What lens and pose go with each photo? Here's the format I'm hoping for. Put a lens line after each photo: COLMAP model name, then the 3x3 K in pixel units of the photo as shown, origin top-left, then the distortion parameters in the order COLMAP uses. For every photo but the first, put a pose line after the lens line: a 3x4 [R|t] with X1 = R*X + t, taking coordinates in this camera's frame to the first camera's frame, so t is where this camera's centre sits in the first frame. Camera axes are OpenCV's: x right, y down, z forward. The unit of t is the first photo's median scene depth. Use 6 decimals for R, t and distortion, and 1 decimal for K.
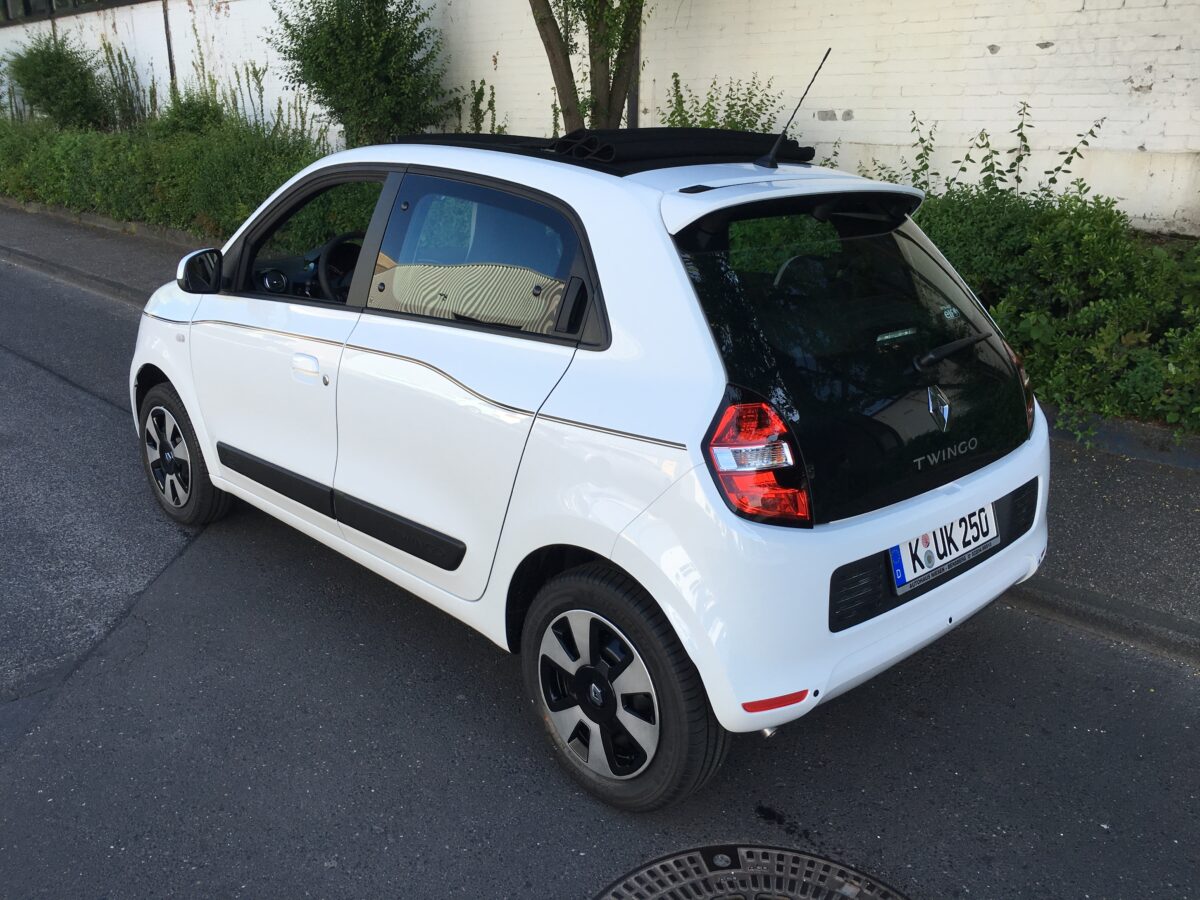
lens RADIAL K [[1022.2, 0, 600.0], [0, 1022.2, 450.0], [0, 0, 1]] dist [0.073101, -0.094525]
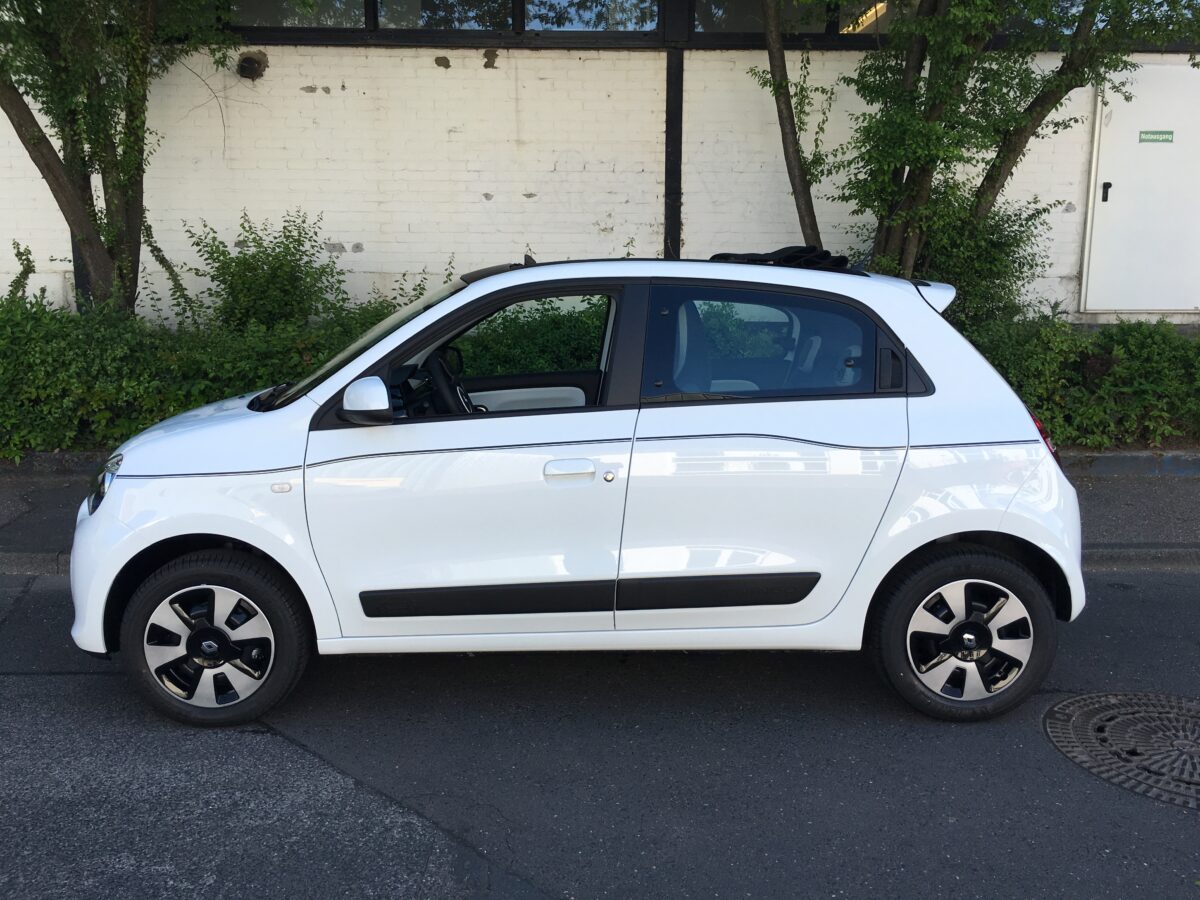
lens RADIAL K [[1022.2, 0, 600.0], [0, 1022.2, 450.0], [0, 0, 1]] dist [0.073101, -0.094525]
pose [[0.678399, -0.139401, 0.721347, -0.481632], [0.228906, 0.973067, -0.027231, -0.031899], [-0.698123, 0.183595, 0.692038, 0.124756]]
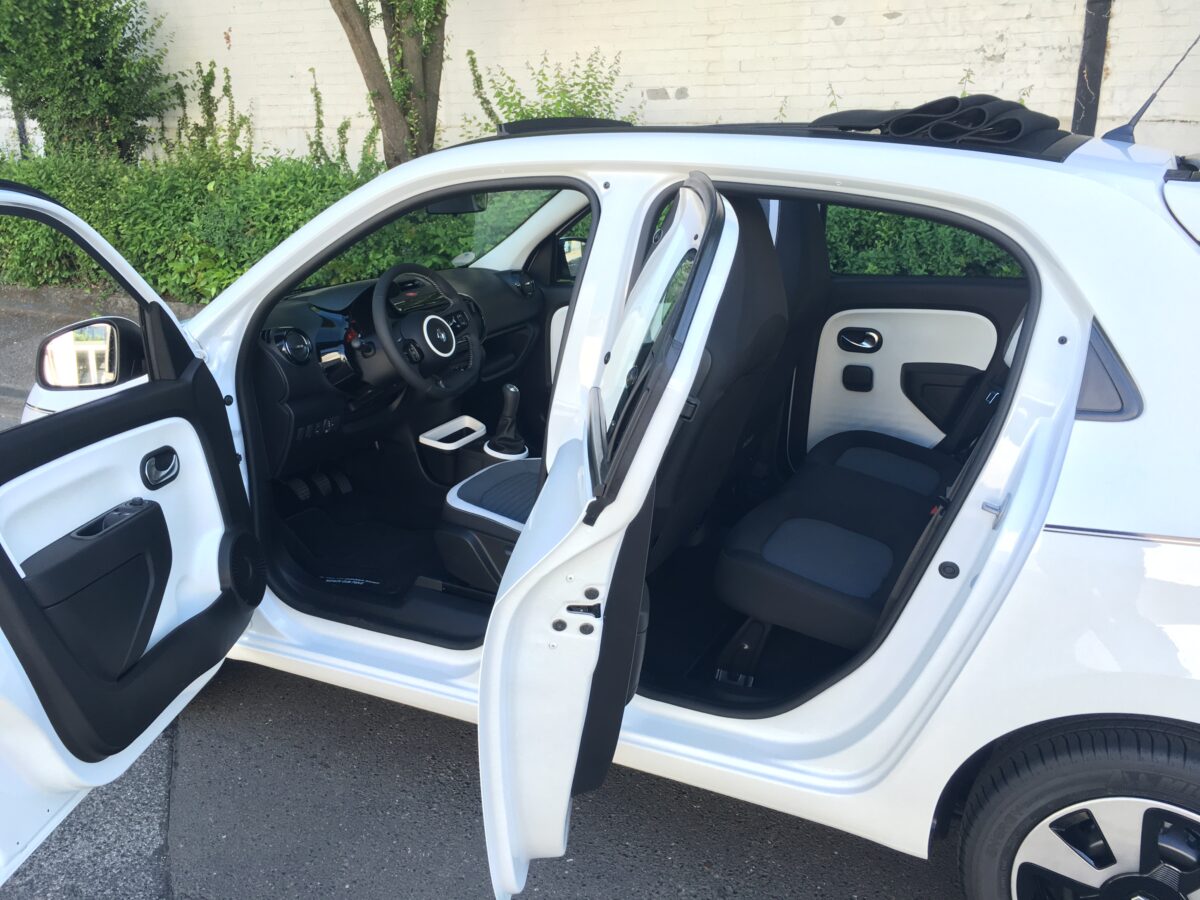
lens RADIAL K [[1022.2, 0, 600.0], [0, 1022.2, 450.0], [0, 0, 1]] dist [0.073101, -0.094525]
pose [[0.941653, -0.130837, 0.310115, -0.193943], [0.126980, 0.991367, 0.032685, -0.051654], [-0.311714, 0.008601, 0.950137, 0.163964]]
